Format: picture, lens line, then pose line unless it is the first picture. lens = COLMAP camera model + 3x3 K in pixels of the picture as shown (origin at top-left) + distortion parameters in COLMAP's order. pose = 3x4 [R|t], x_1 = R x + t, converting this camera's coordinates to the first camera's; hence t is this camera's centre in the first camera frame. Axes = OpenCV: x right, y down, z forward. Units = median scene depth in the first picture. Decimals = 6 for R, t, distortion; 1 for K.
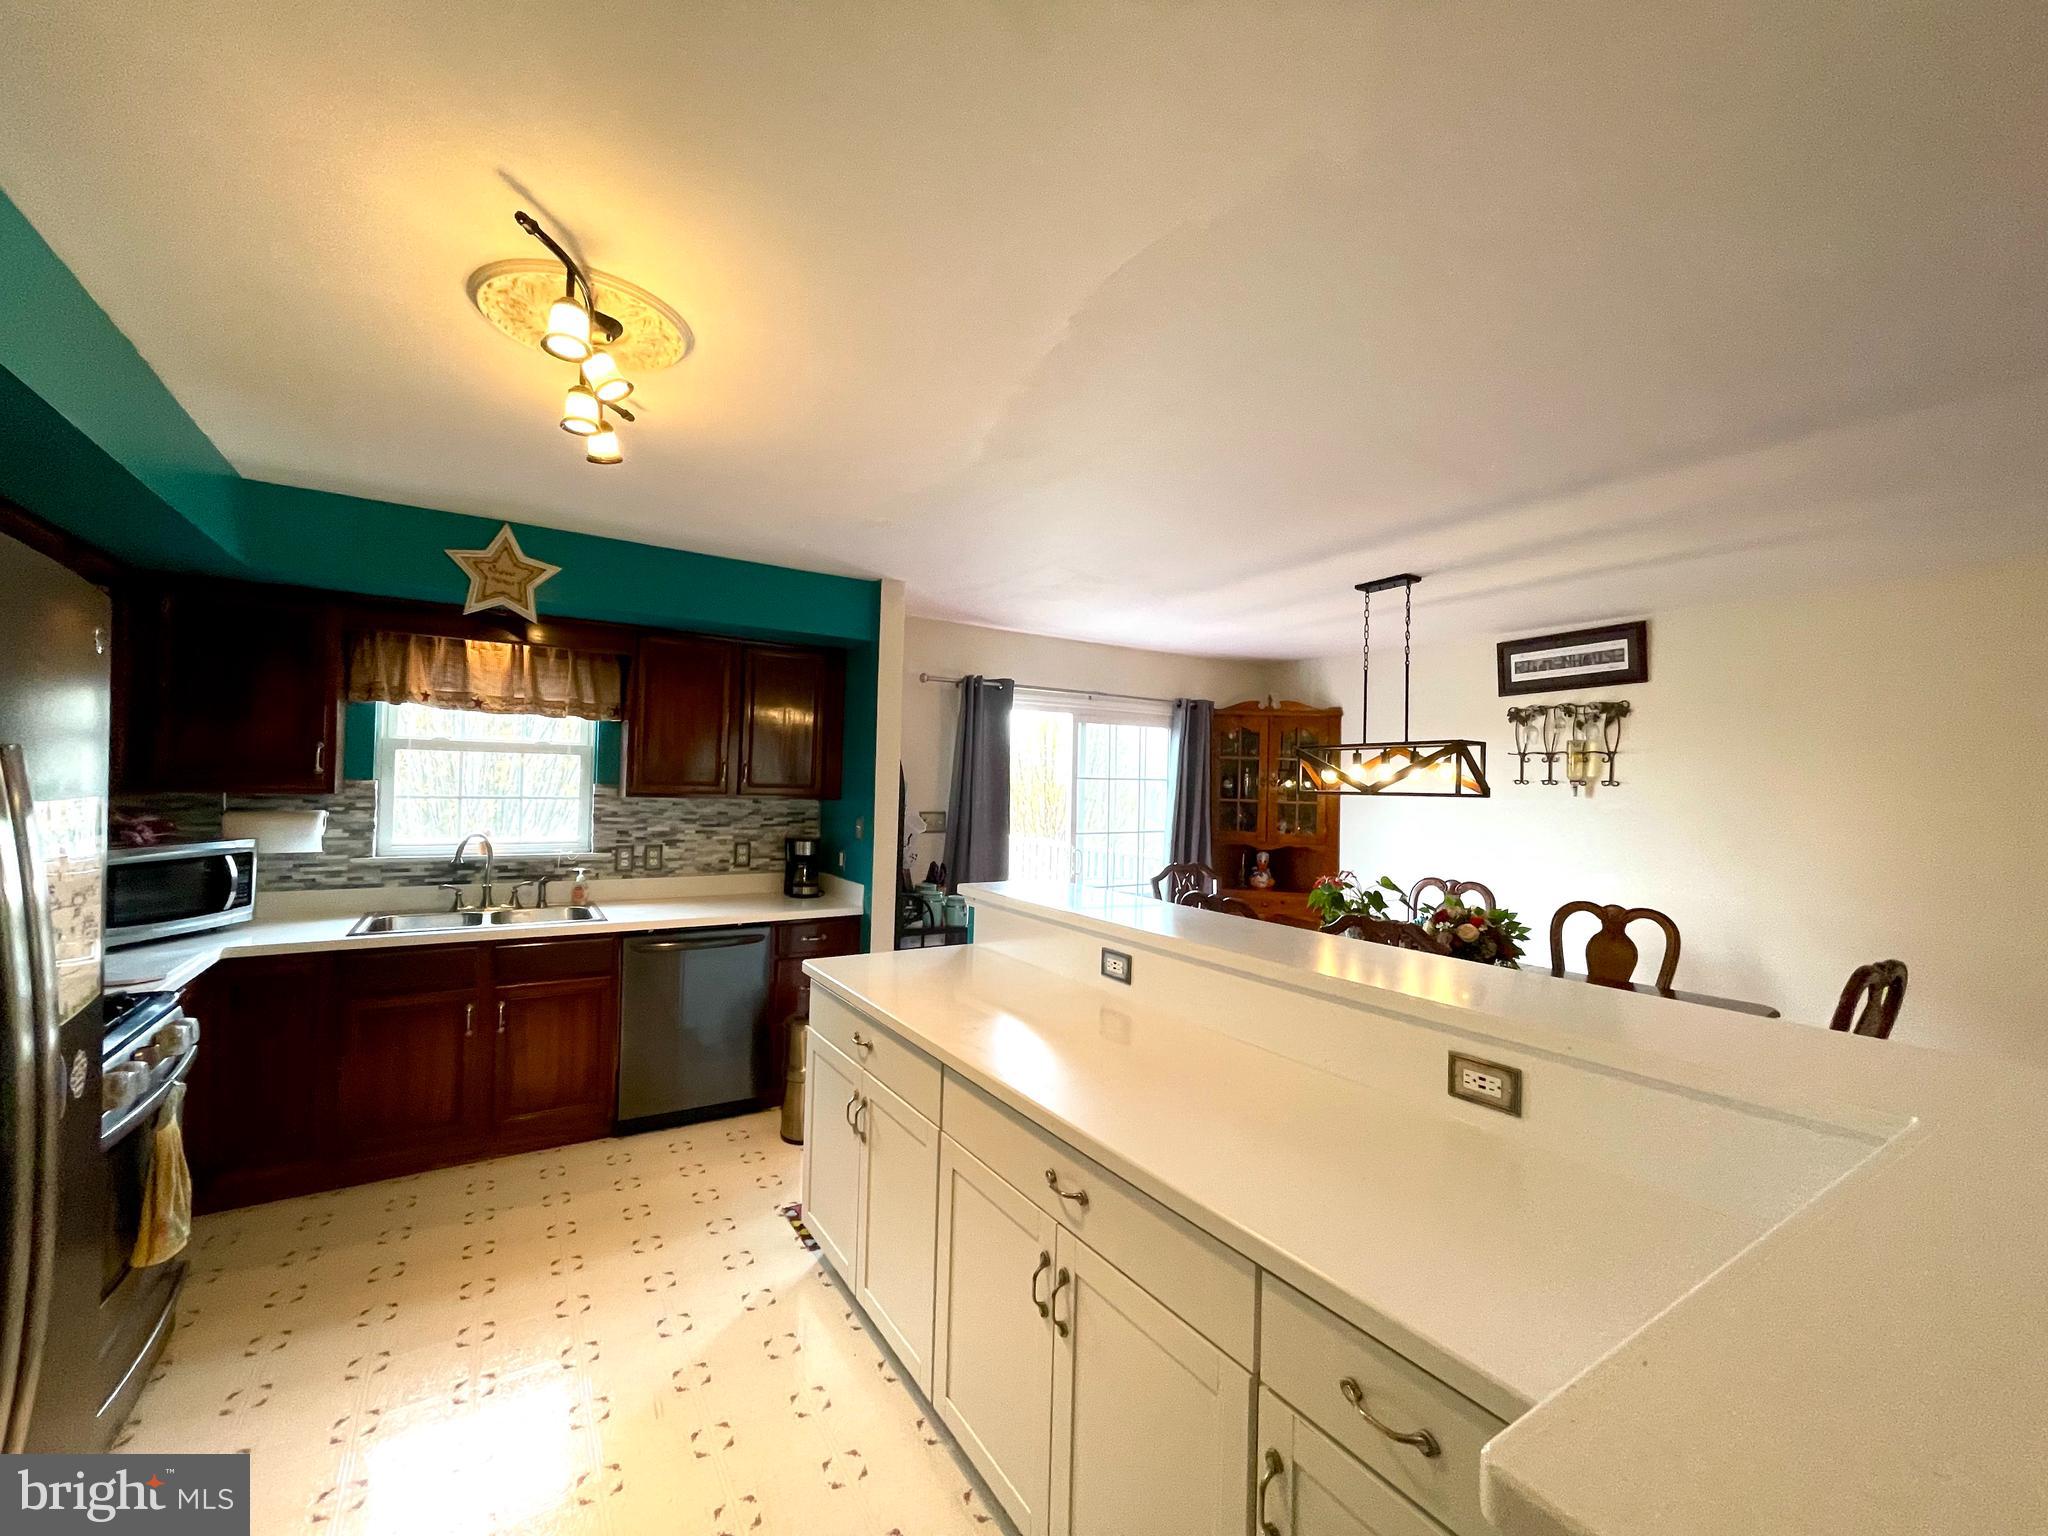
lens RADIAL K [[828.5, 0, 1022.4], [0, 828.5, 777.1], [0, 0, 1]] dist [-0.002386, 0.000893]
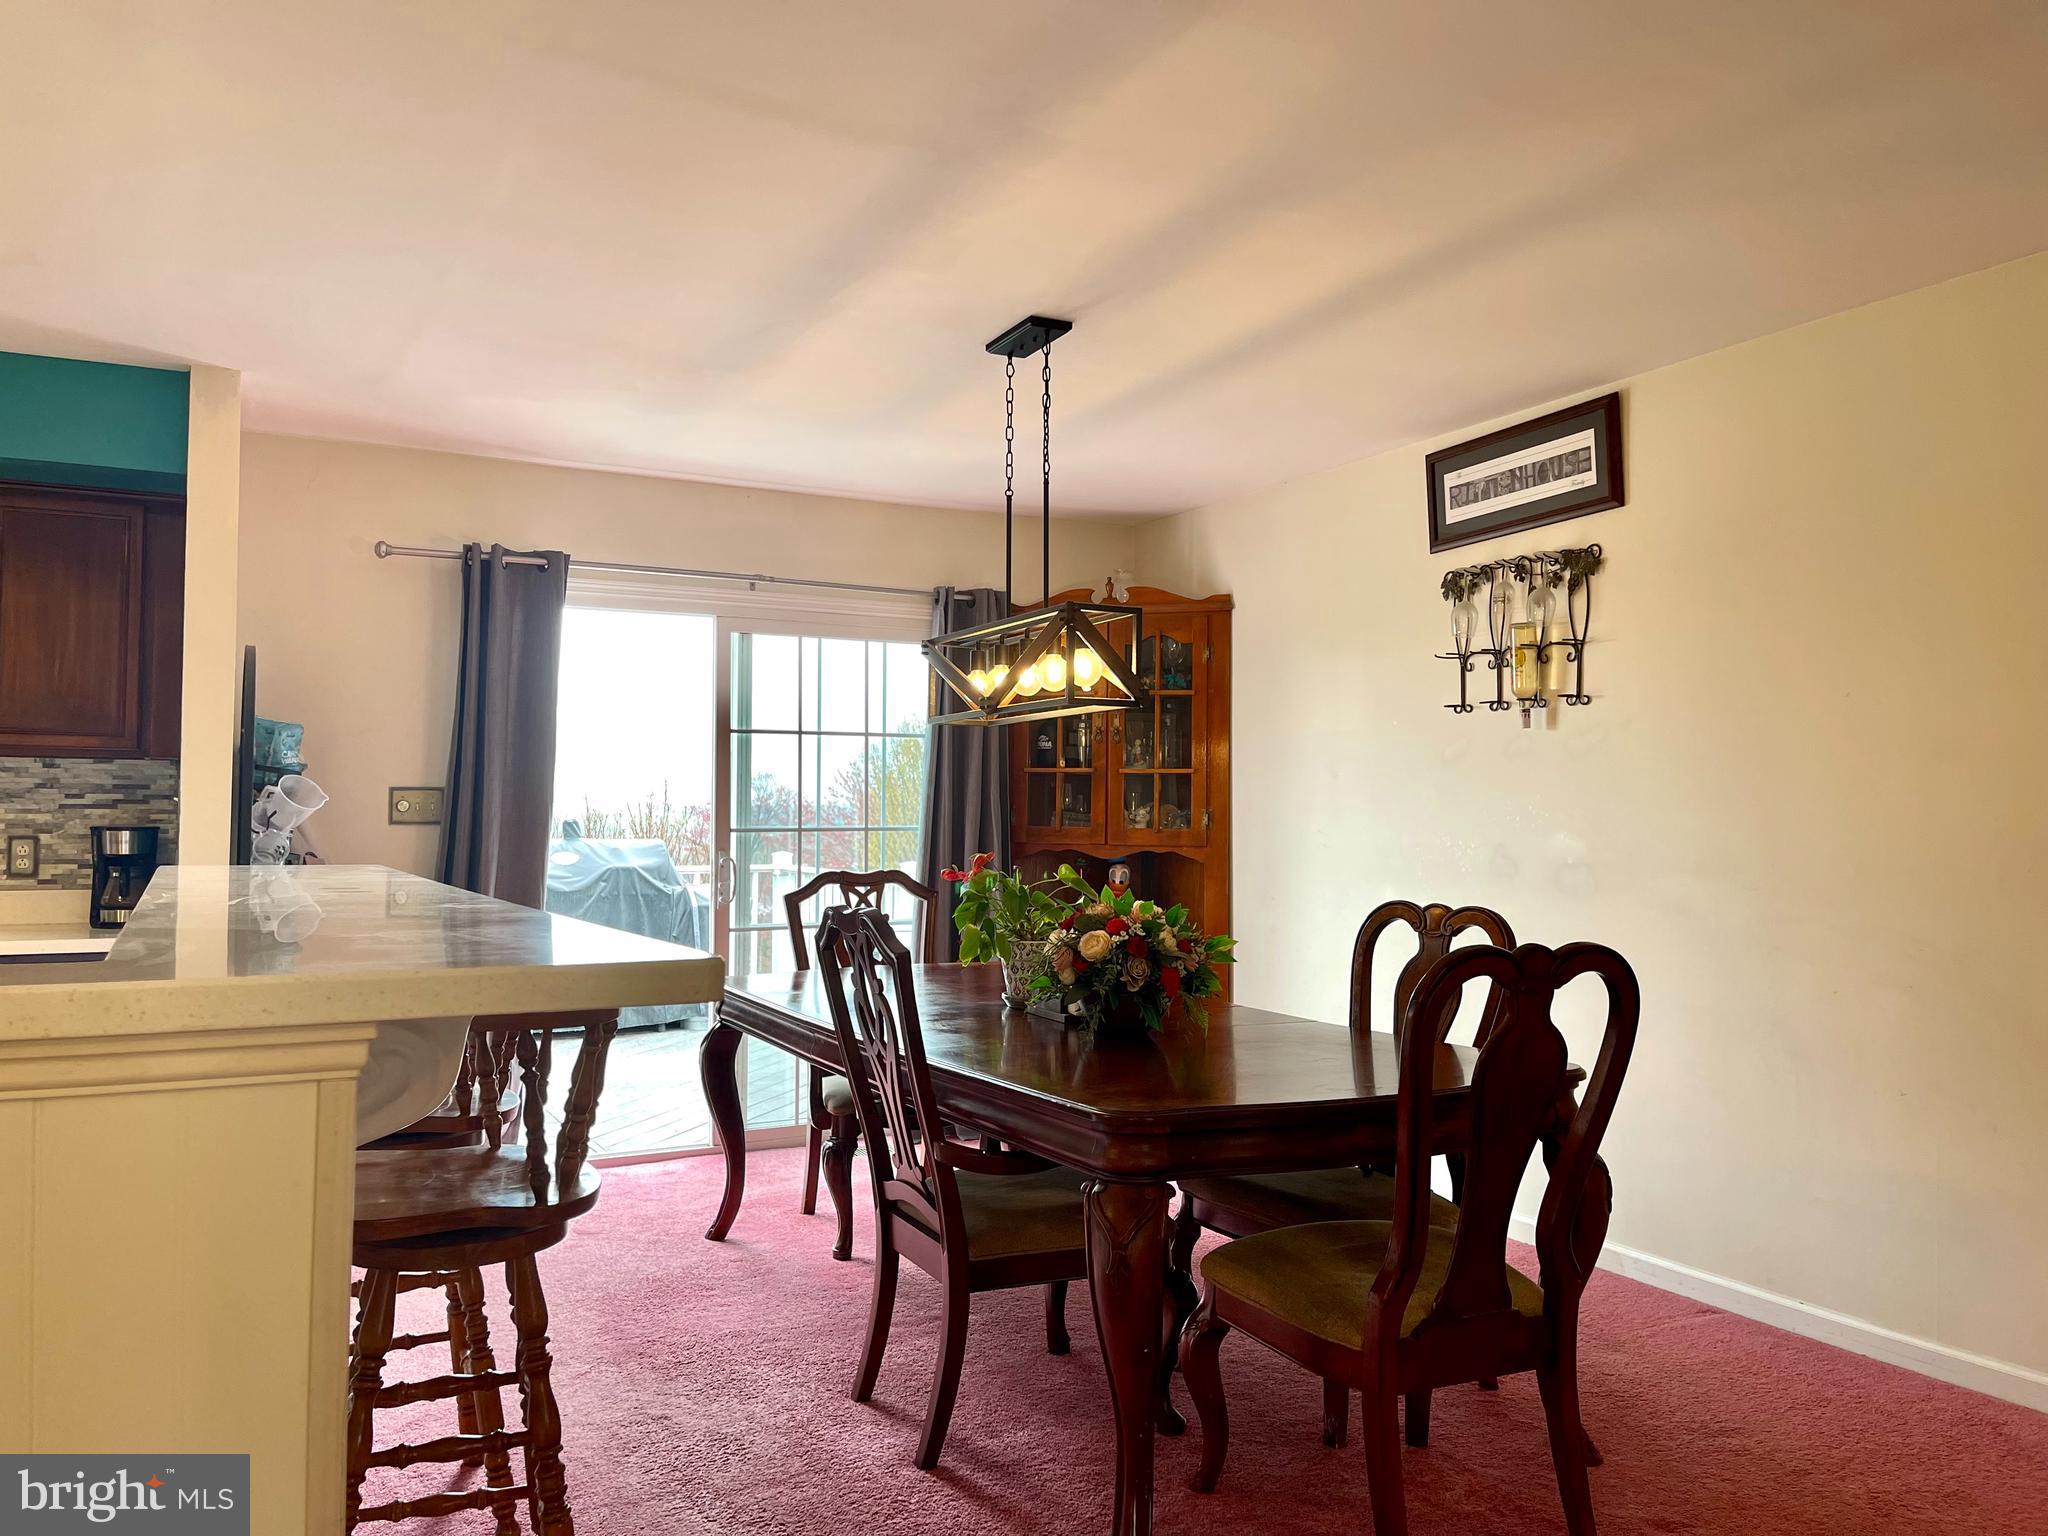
lens RADIAL K [[1556.8, 0, 1015.3], [0, 1556.8, 769.2], [0, 0, 1]] dist [0.029918, -0.017281]
pose [[0.996336, -0.020932, -0.082922, 0.447786], [0.018844, 0.999487, -0.025884, 0.074814], [0.083421, 0.024227, 0.996220, -0.036435]]
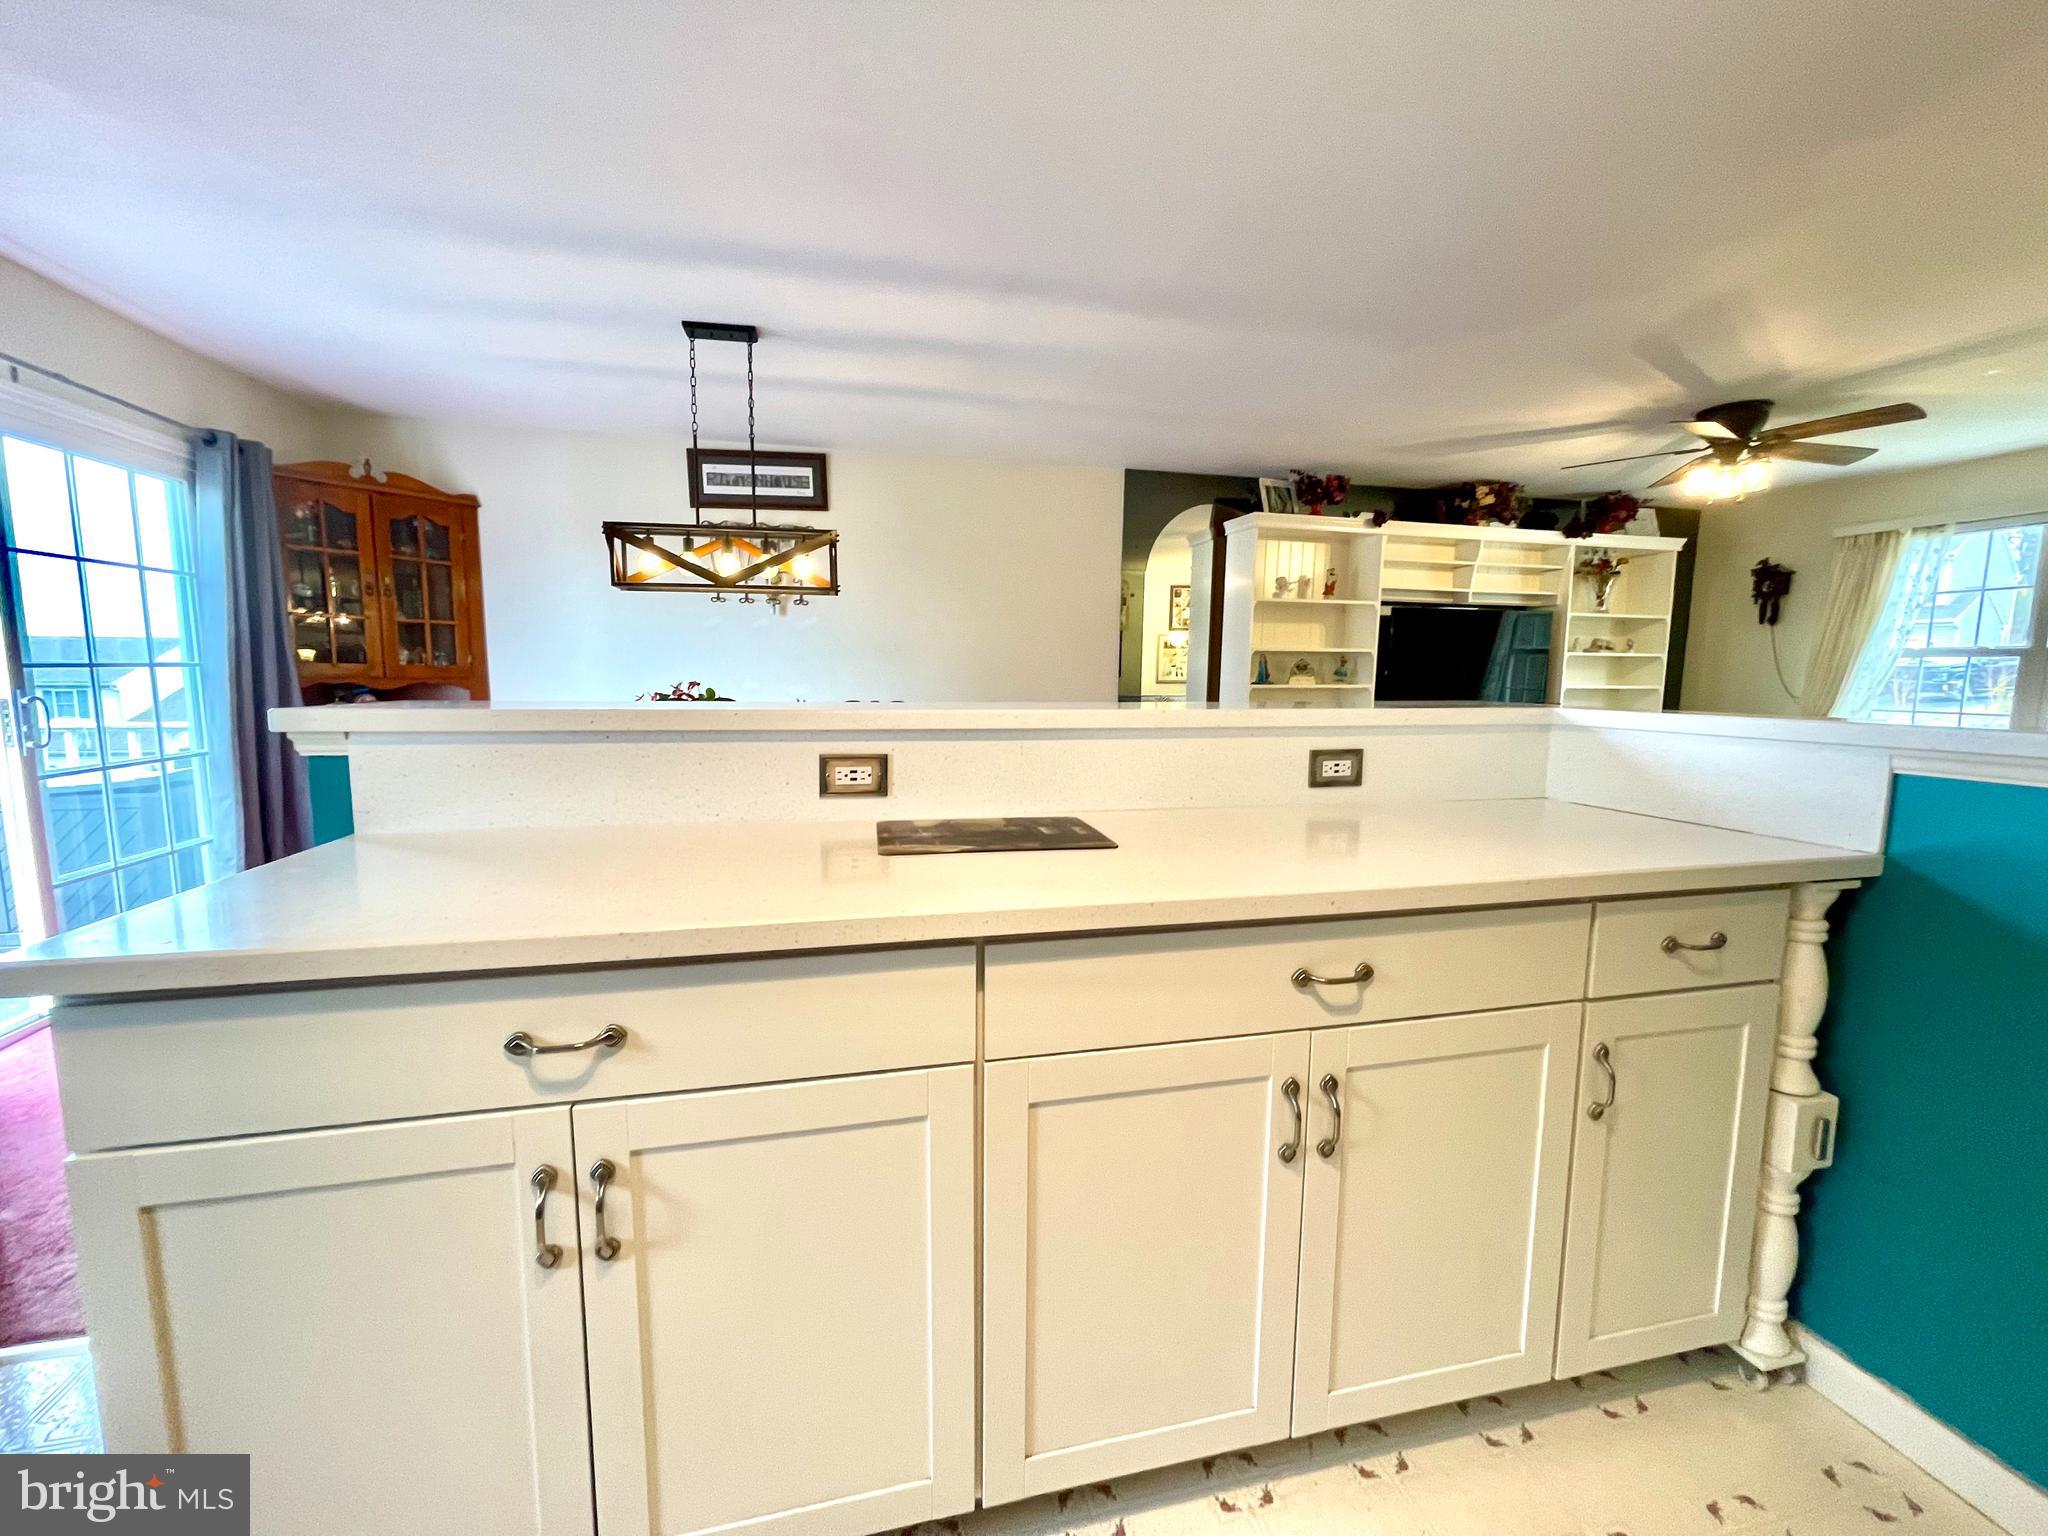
lens RADIAL K [[828.5, 0, 1011.0], [0, 828.5, 774.0], [0, 0, 1]] dist [-0.002386, 0.000893]
pose [[0.333564, -0.135940, 0.932875, -0.265867], [-0.007965, 0.989107, 0.146983, 0.072690], [-0.942694, -0.056458, 0.328848, 0.376254]]
